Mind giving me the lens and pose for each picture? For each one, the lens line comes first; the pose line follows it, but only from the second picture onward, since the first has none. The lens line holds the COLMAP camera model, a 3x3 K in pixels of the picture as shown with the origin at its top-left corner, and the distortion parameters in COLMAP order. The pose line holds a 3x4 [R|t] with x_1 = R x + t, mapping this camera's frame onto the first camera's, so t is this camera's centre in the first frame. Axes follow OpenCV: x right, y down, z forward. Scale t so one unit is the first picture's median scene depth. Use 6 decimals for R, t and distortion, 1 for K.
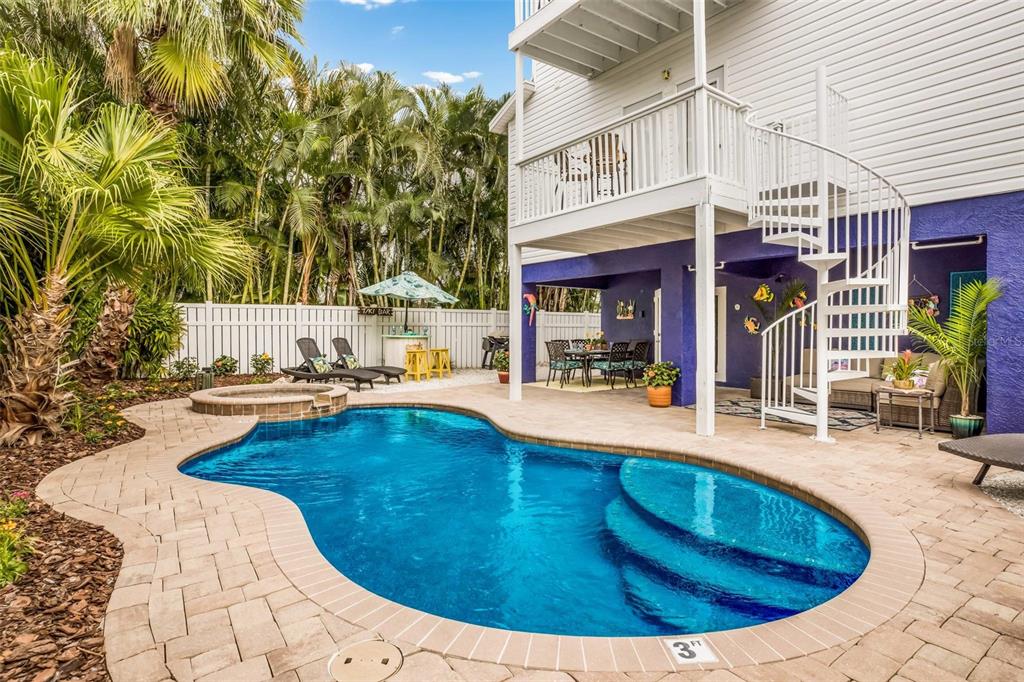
lens RADIAL K [[559.2, 0, 512.4], [0, 559.2, 336.1], [0, 0, 1]] dist [-0.005274, -0.000259]
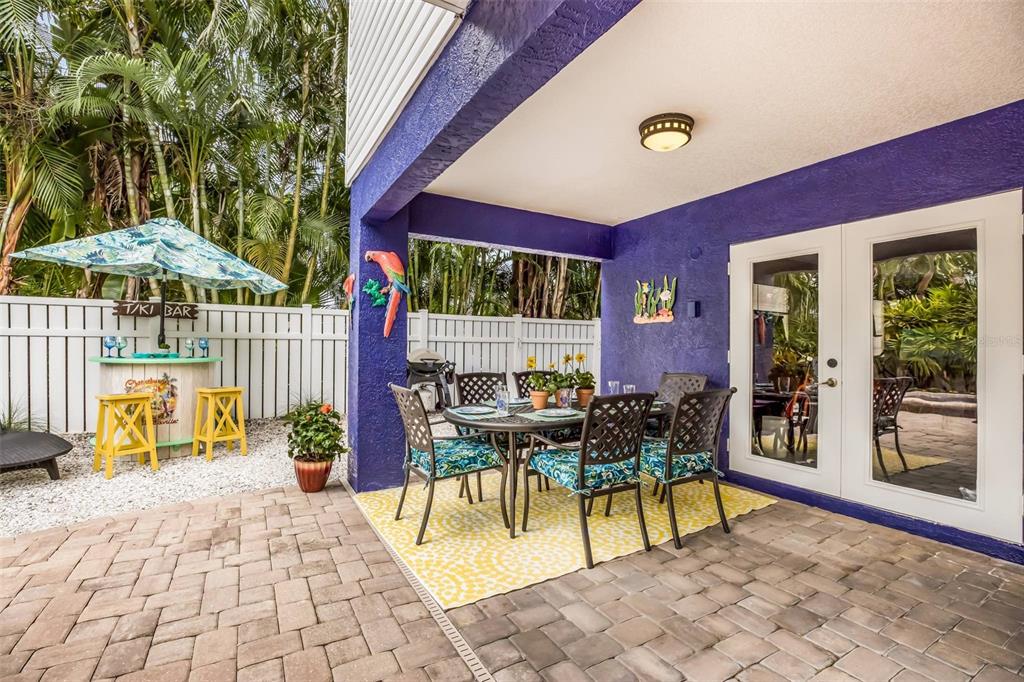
lens RADIAL K [[478.8, 0, 513.3], [0, 478.8, 345.0], [0, 0, 1]] dist [-0.030041, 0.005653]
pose [[0.992781, 0.004865, -0.119844, 0.138801], [-0.006972, 0.999828, -0.017163, -0.006897], [0.119740, 0.017875, 0.992644, 0.622916]]
